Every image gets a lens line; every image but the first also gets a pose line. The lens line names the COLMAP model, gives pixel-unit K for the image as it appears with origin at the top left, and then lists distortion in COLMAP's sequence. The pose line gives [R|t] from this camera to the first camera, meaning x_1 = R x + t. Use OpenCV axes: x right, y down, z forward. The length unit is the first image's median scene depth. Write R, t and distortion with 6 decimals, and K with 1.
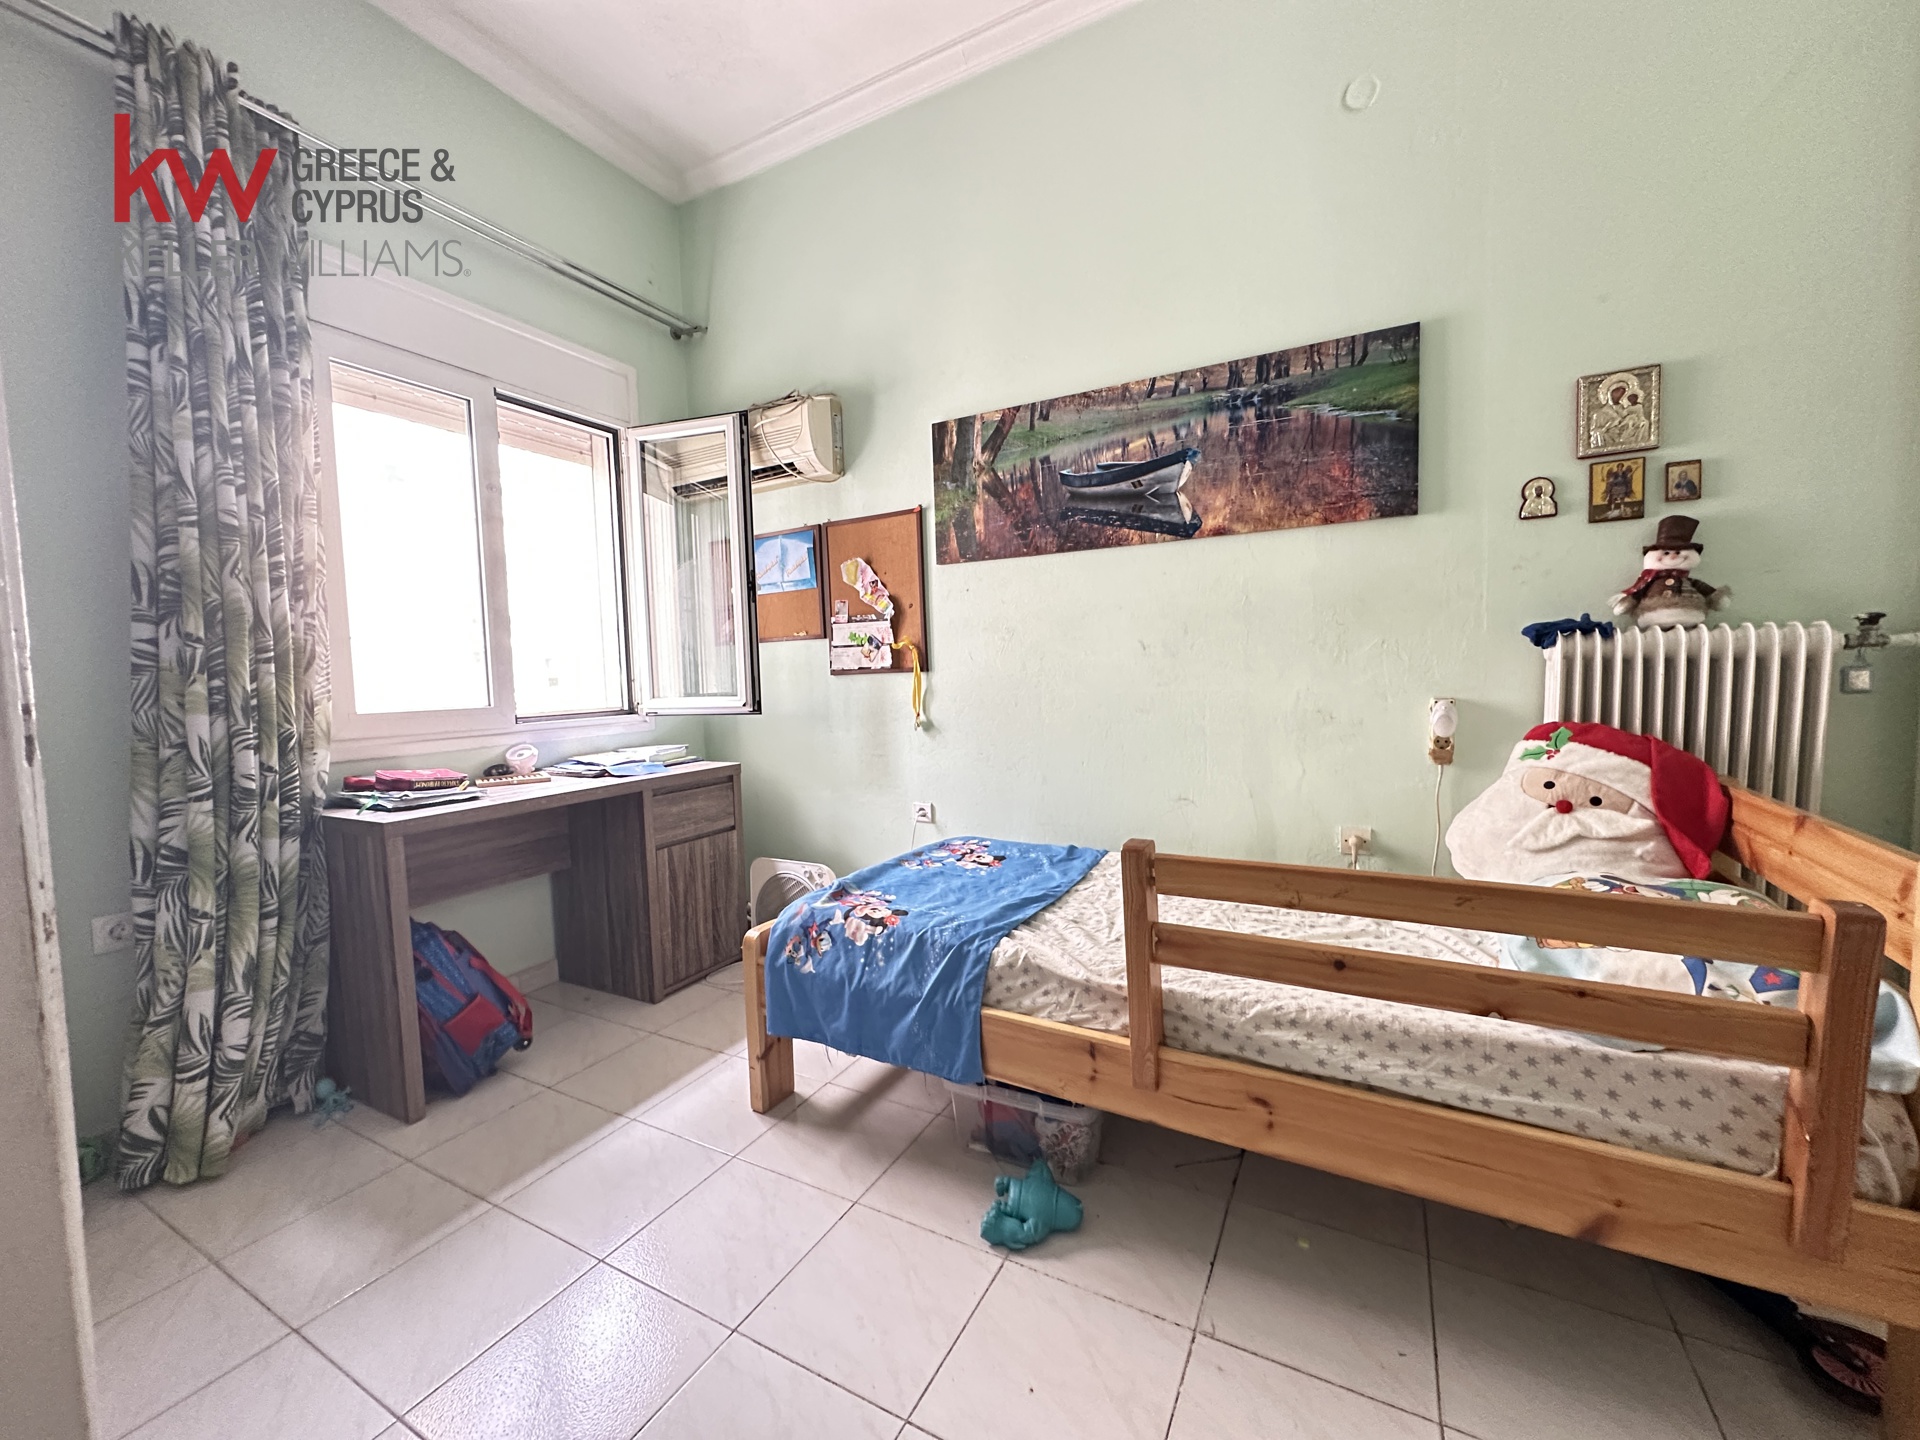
lens RADIAL K [[763.1, 0, 957.5], [0, 763.1, 723.8], [0, 0, 1]] dist [-0.000222, -0.000002]
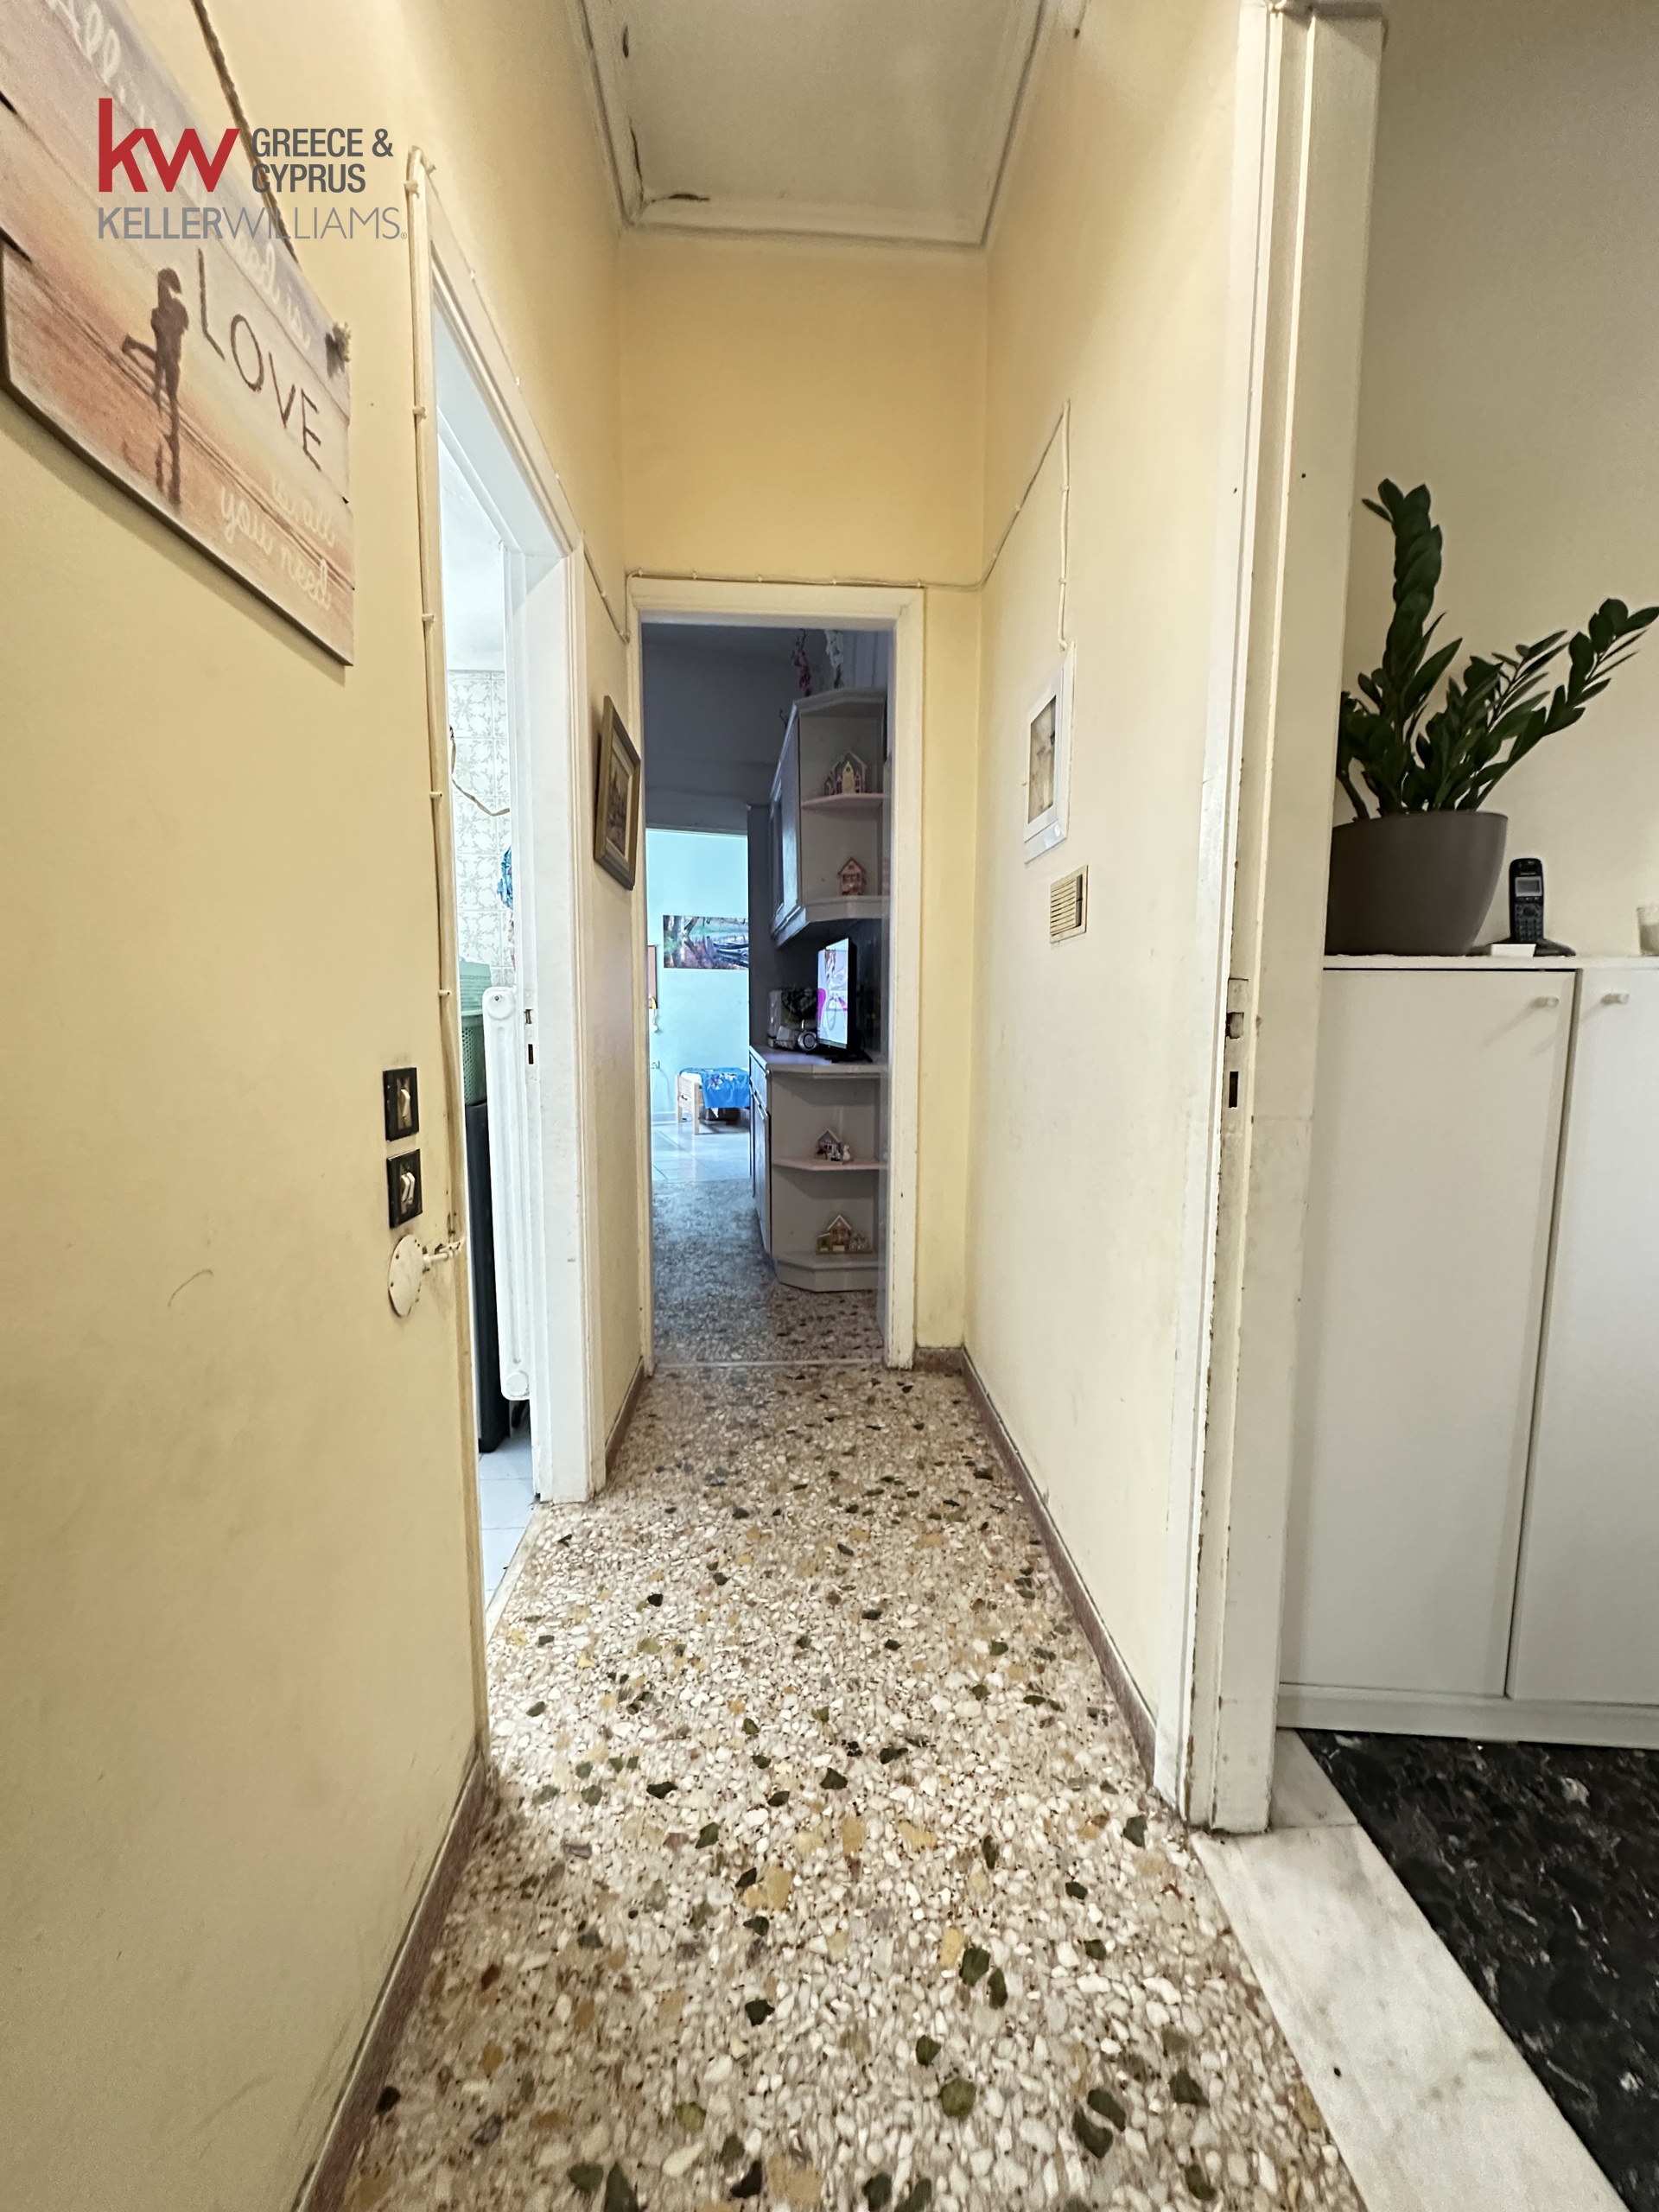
lens RADIAL K [[879.2, 0, 828.9], [0, 879.2, 1108.0], [0, 0, 1]] dist [-0.000222, -0.000002]
pose [[0.853386, -0.021145, 0.520851, -1.189026], [0.001349, 0.999263, 0.038358, 0.169060], [-0.521278, -0.032032, 0.852785, -2.013377]]
